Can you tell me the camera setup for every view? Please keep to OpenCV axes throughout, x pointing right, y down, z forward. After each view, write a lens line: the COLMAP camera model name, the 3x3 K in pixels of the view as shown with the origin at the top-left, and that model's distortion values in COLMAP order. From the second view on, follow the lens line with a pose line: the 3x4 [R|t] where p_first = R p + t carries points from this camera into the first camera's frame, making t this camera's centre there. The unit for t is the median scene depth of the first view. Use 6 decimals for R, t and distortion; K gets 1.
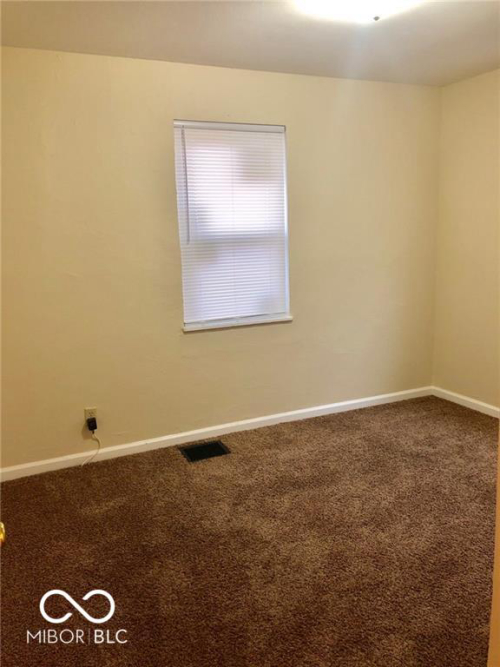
lens RADIAL K [[547.1, 0, 250.0], [0, 547.1, 333.5], [0, 0, 1]] dist [0.032173, -0.003610]
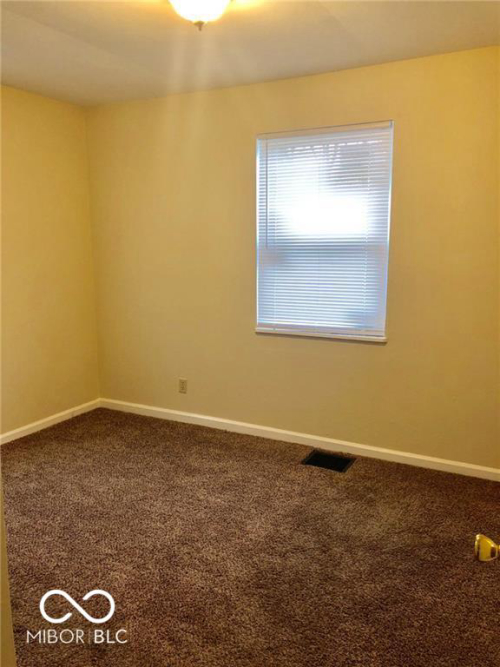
lens RADIAL K [[547.1, 0, 250.0], [0, 547.1, 333.5], [0, 0, 1]] dist [0.032173, -0.003610]
pose [[0.577807, 0.162412, -0.799851, 0.663674], [-0.164922, 0.983019, 0.080466, -0.075759], [0.799337, 0.085419, 0.594781, 0.323880]]
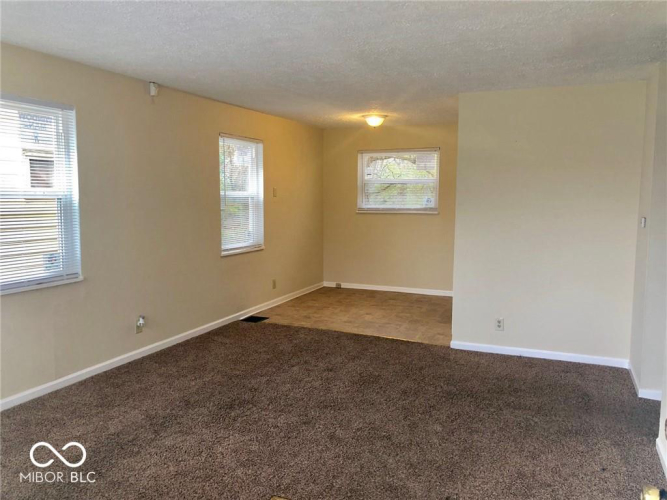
lens RADIAL K [[547.1, 0, 333.5], [0, 547.1, 250.0], [0, 0, 1]] dist [0.032173, -0.003610]
pose [[0.758708, -0.039733, 0.650218, -0.915079], [0.102100, 0.993055, -0.058452, 0.106113], [-0.643380, 0.110735, 0.757496, -0.465071]]
